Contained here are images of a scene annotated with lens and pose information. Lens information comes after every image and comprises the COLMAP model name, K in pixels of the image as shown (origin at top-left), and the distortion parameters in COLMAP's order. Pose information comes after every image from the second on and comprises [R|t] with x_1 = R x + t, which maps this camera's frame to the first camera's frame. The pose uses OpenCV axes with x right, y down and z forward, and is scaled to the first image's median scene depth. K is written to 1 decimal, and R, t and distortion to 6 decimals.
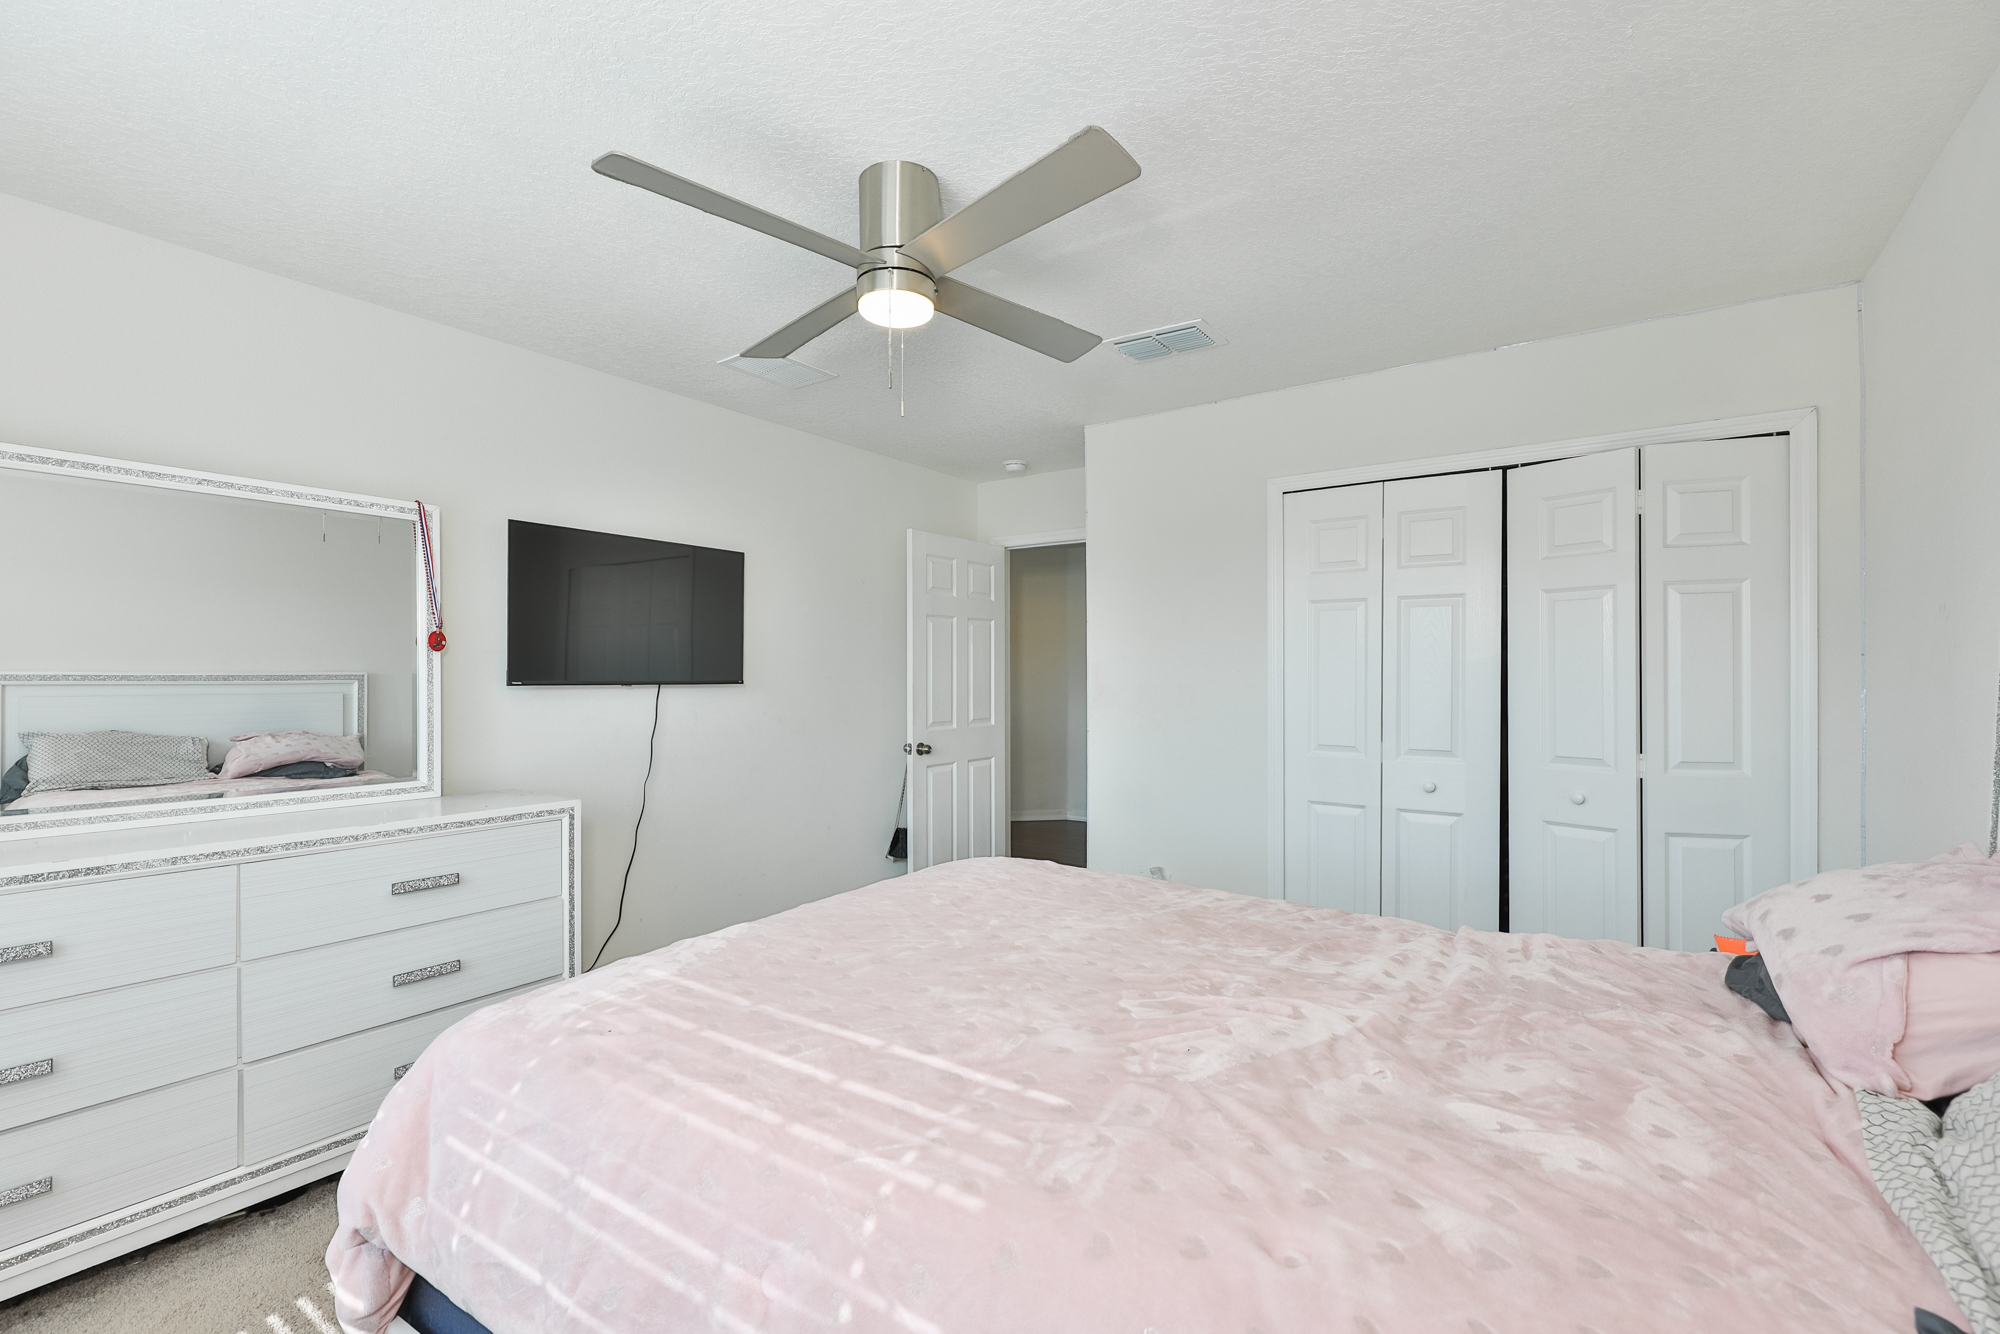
lens RADIAL K [[868.7, 0, 987.1], [0, 868.7, 673.5], [0, 0, 1]] dist [-0.001269, -0.000399]
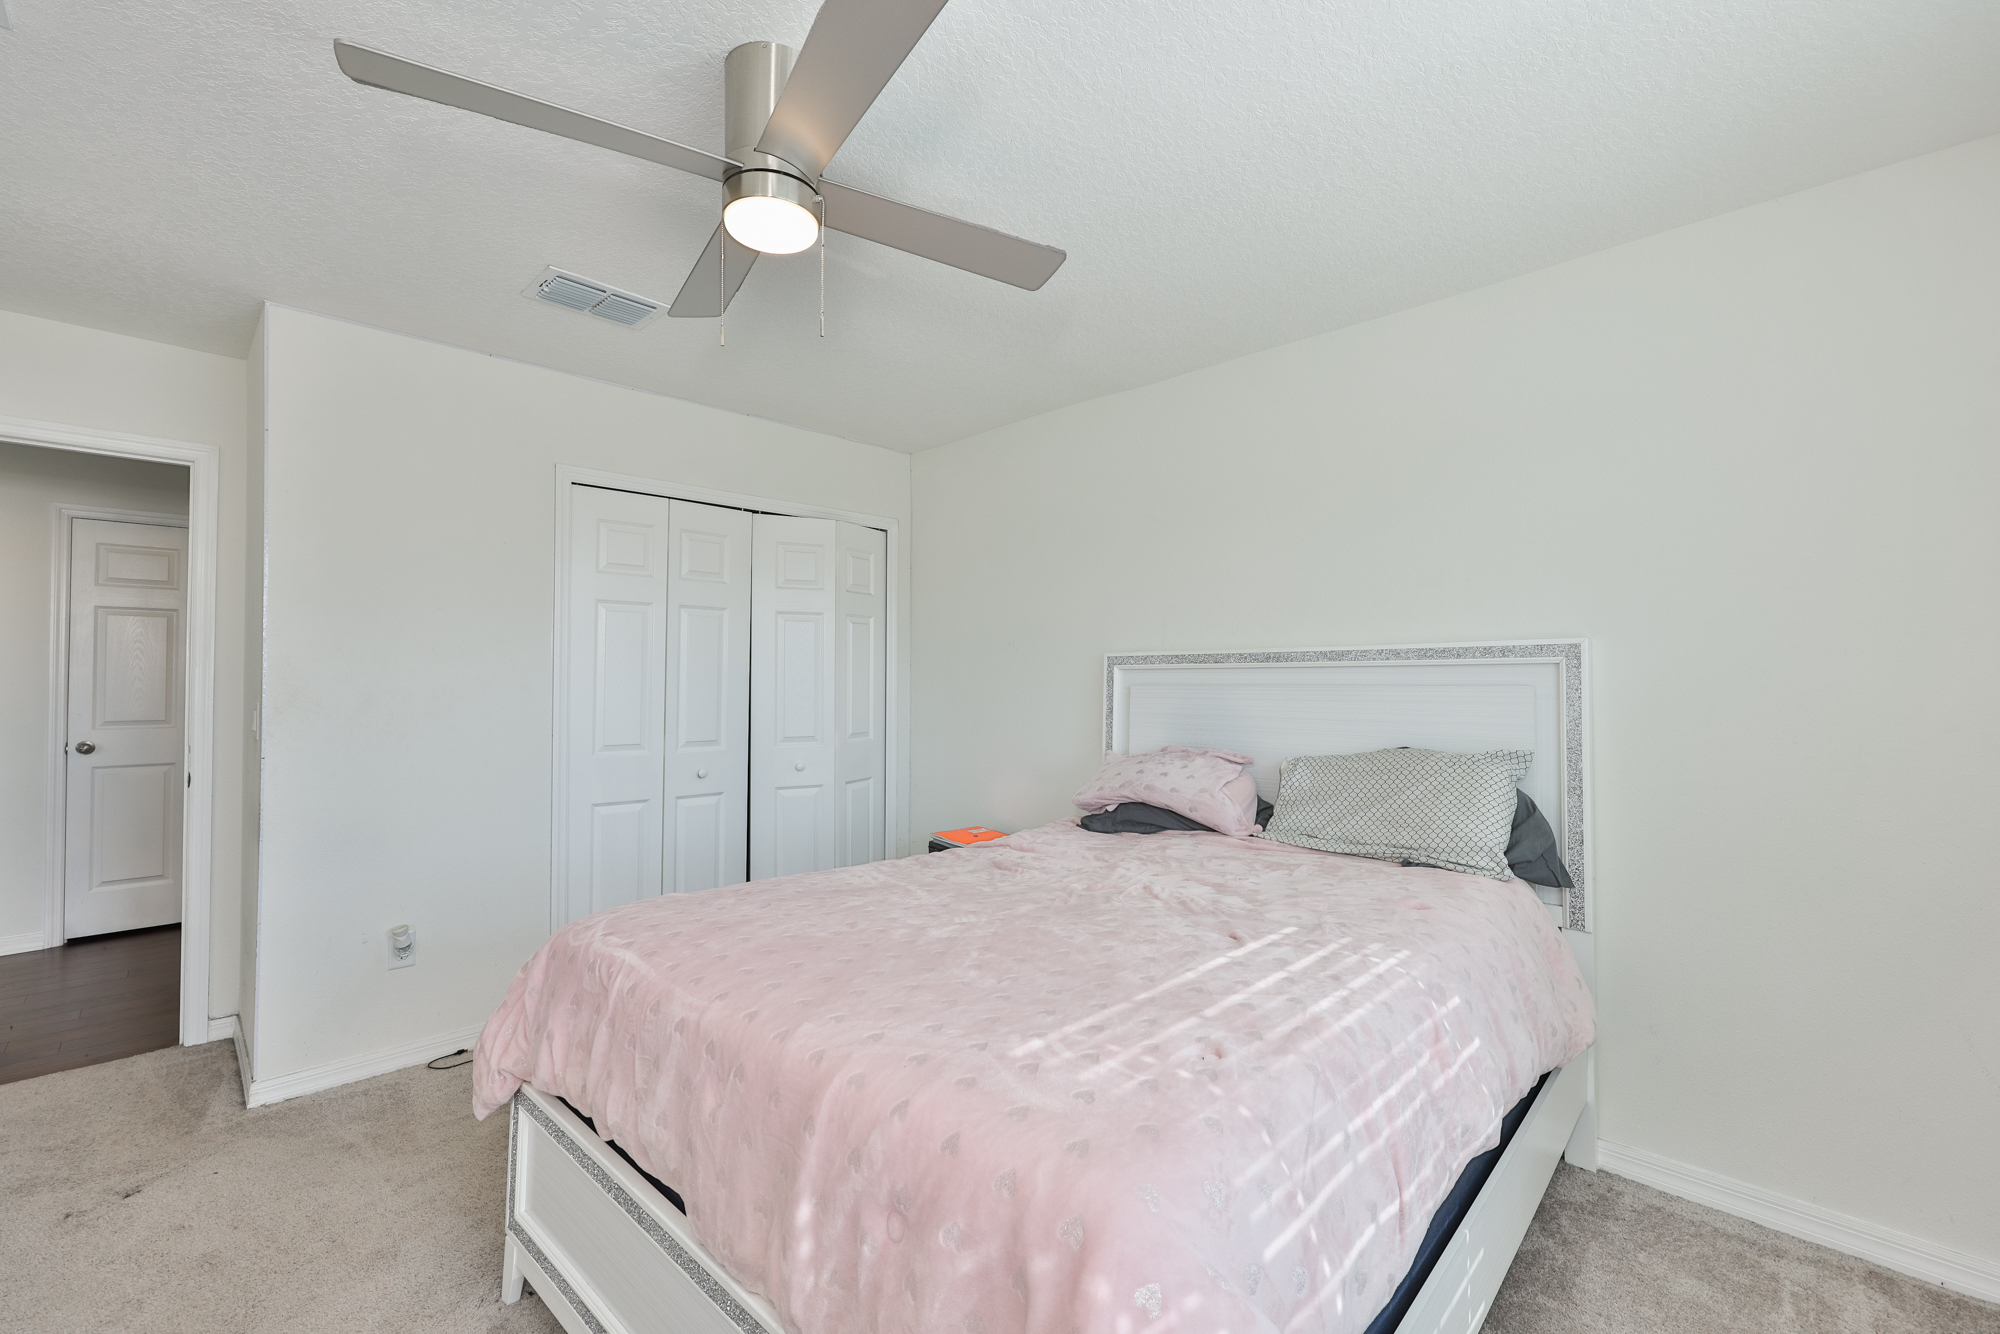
lens RADIAL K [[868.7, 0, 987.1], [0, 868.7, 673.5], [0, 0, 1]] dist [-0.001269, -0.000399]
pose [[0.173168, 0.003969, 0.984884, -1.253026], [-0.003690, 0.999987, -0.003381, 0.001432], [-0.984885, -0.003049, 0.173180, 0.955876]]
